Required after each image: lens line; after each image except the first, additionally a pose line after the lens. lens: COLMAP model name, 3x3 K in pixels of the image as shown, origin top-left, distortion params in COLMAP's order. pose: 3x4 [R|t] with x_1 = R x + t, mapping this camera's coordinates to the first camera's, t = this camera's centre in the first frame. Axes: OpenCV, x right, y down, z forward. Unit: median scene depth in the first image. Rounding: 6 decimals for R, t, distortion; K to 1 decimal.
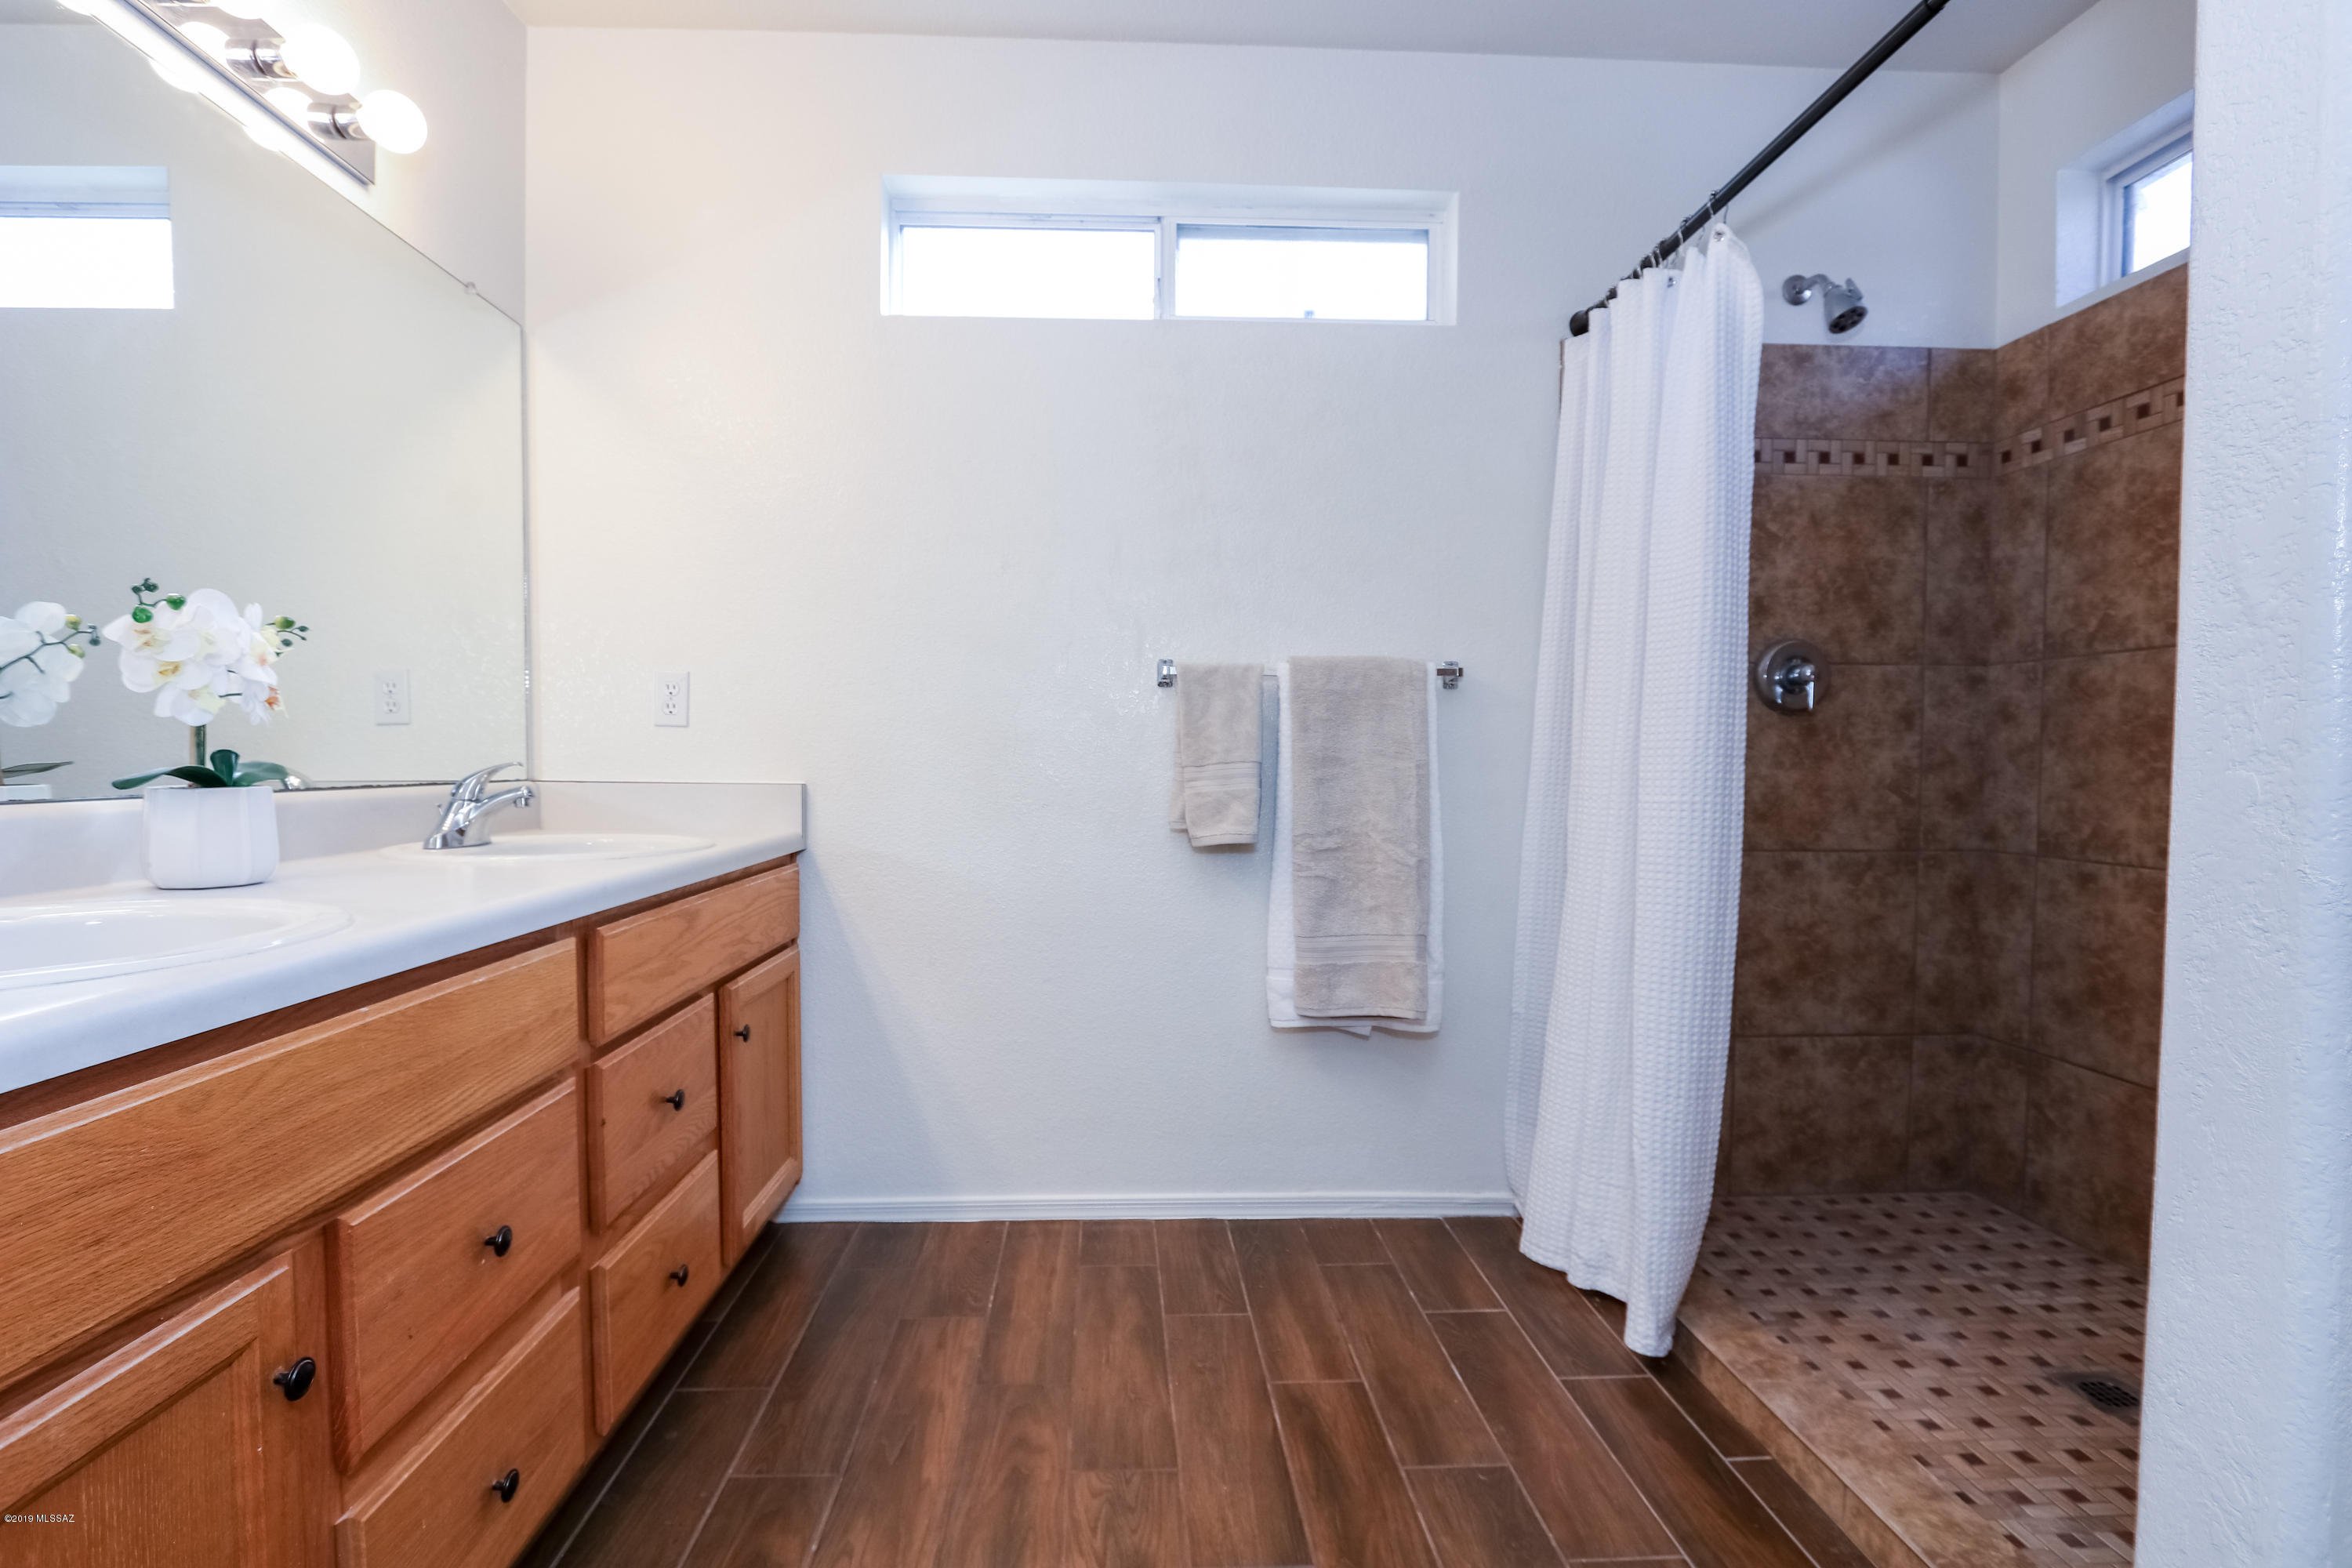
lens RADIAL K [[1062.6, 0, 1138.5], [0, 1062.6, 798.9], [0, 0, 1]] dist [-0.020339, 0.000353]
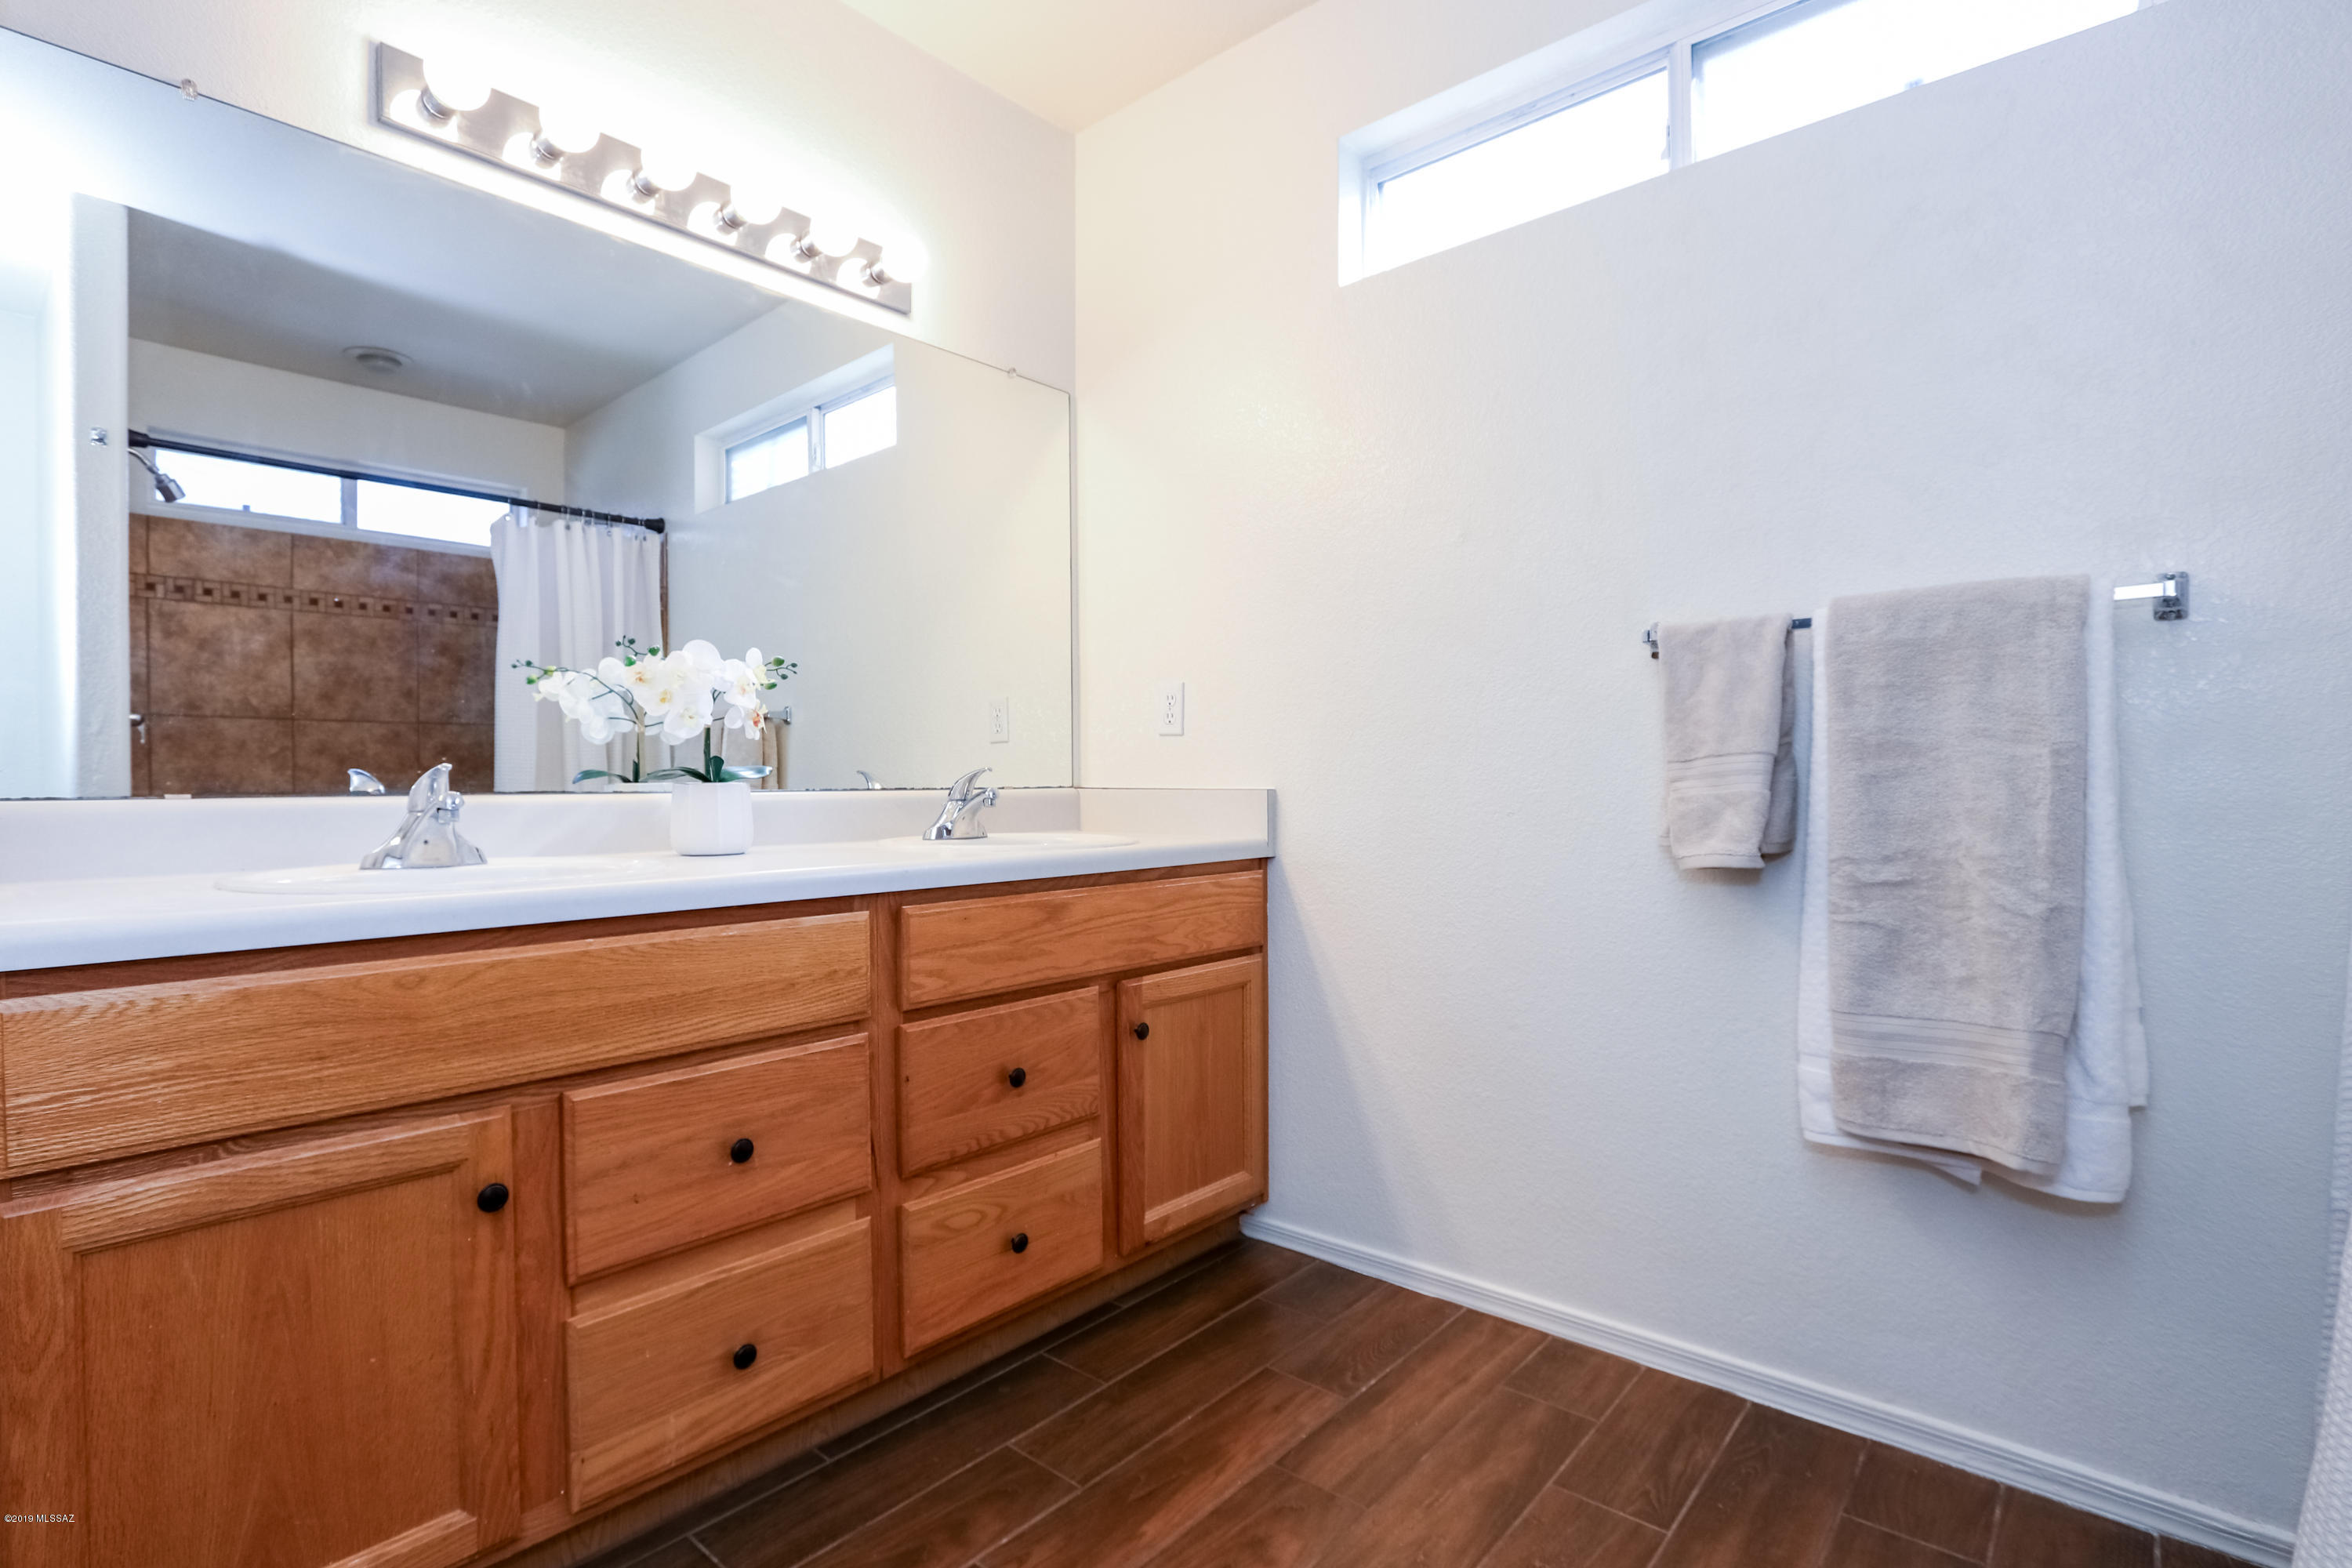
lens RADIAL K [[1100.7, 0, 1157.5], [0, 1100.7, 796.3], [0, 0, 1]] dist [-0.018784, 0.001576]
pose [[0.729083, -0.001248, -0.684424, 0.312946], [-0.015666, 0.999706, -0.018511, 0.013478], [0.684246, 0.024218, 0.728849, 0.201039]]
